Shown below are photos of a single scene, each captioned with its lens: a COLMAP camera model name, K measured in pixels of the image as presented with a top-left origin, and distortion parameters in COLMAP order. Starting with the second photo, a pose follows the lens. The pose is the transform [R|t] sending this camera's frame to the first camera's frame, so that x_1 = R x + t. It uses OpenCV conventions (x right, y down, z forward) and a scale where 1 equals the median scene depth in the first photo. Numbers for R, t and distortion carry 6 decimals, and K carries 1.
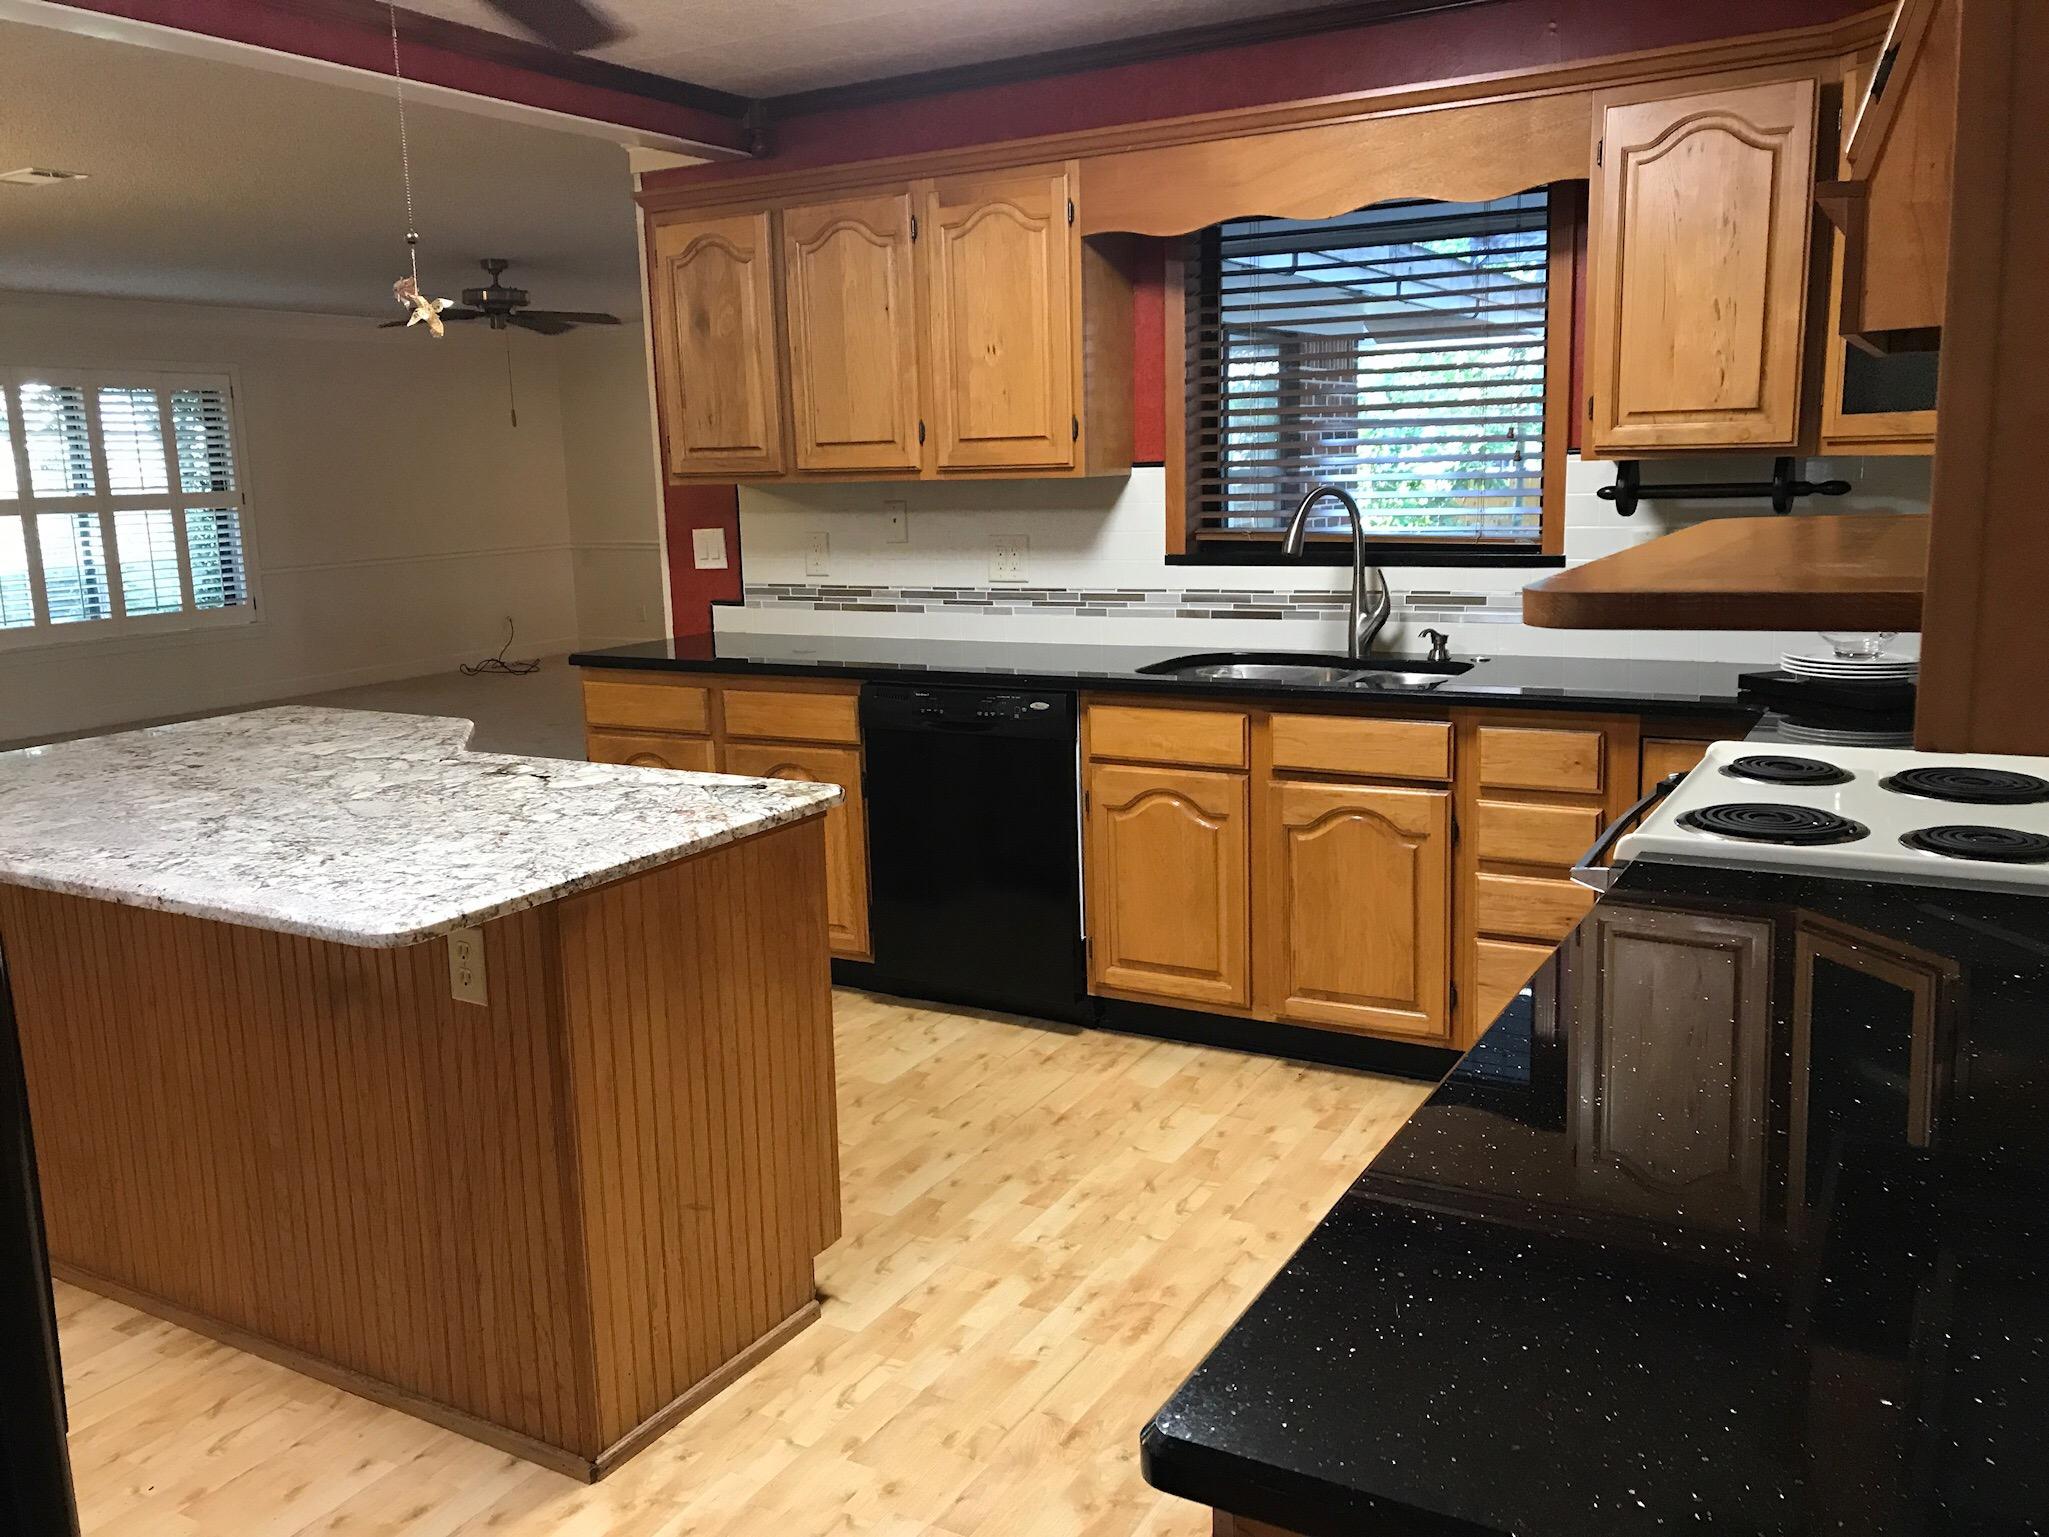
lens RADIAL K [[1677.7, 0, 1008.5], [0, 1677.7, 750.1], [0, 0, 1]] dist [0.090317, -0.131900]
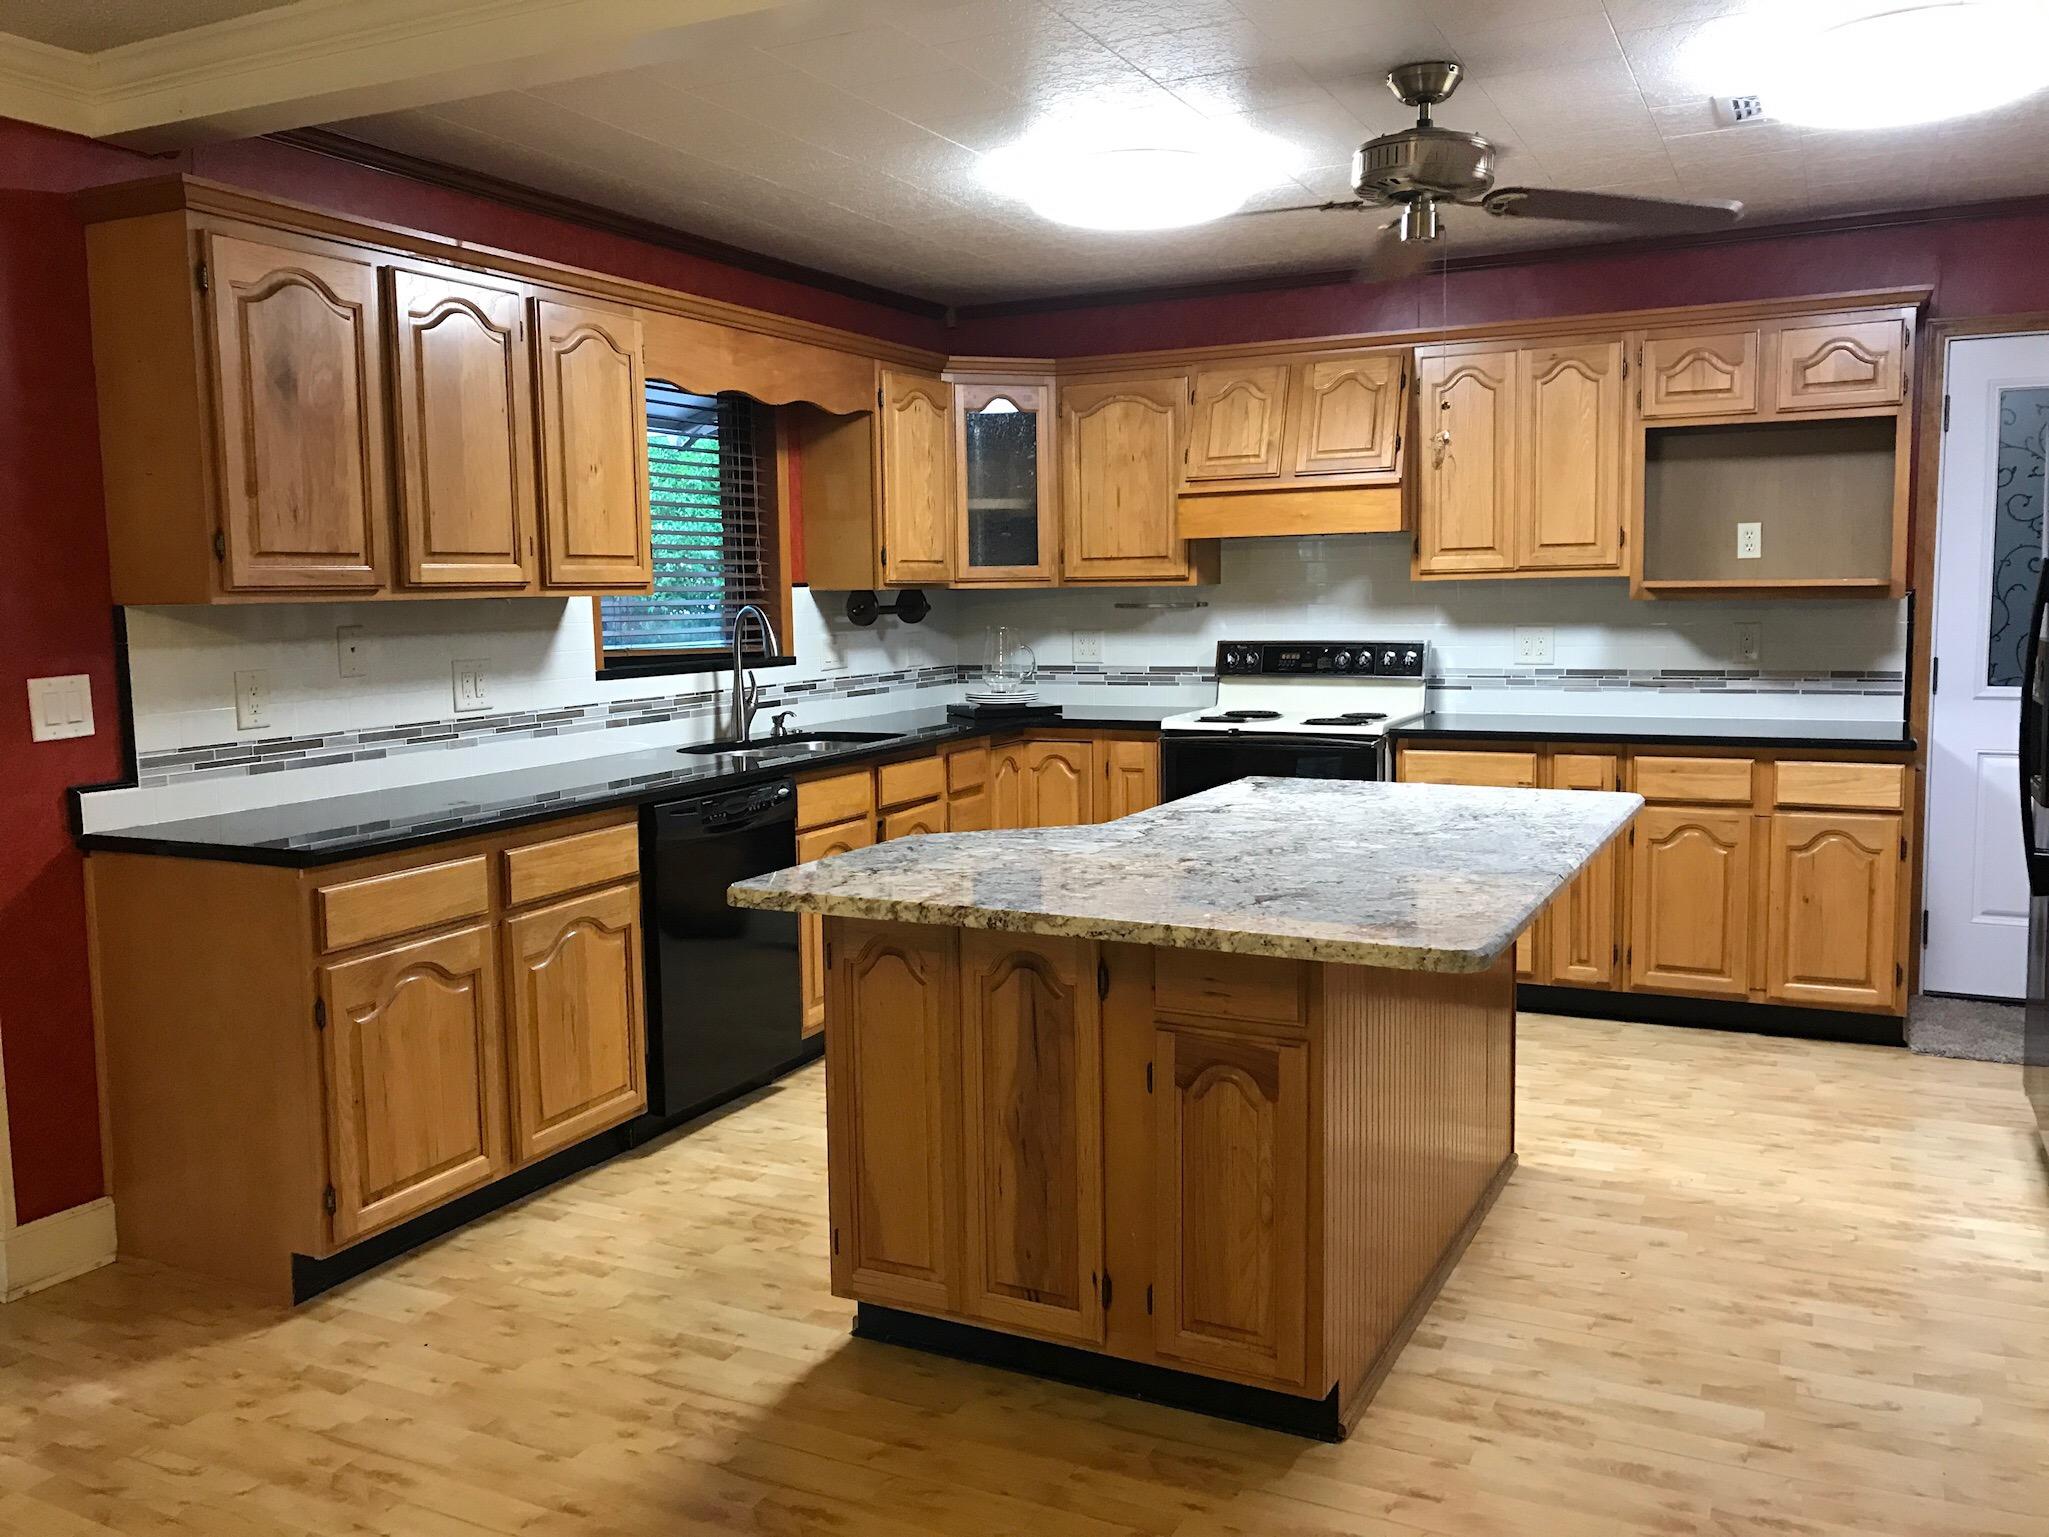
lens RADIAL K [[1670.1, 0, 1013.3], [0, 1670.1, 735.0], [0, 0, 1]] dist [0.040224, -0.045604]
pose [[-0.060639, -0.059819, 0.996366, -0.969962], [0.187721, 0.979707, 0.070244, -0.099837], [-0.980349, 0.191298, -0.048179, 0.786387]]
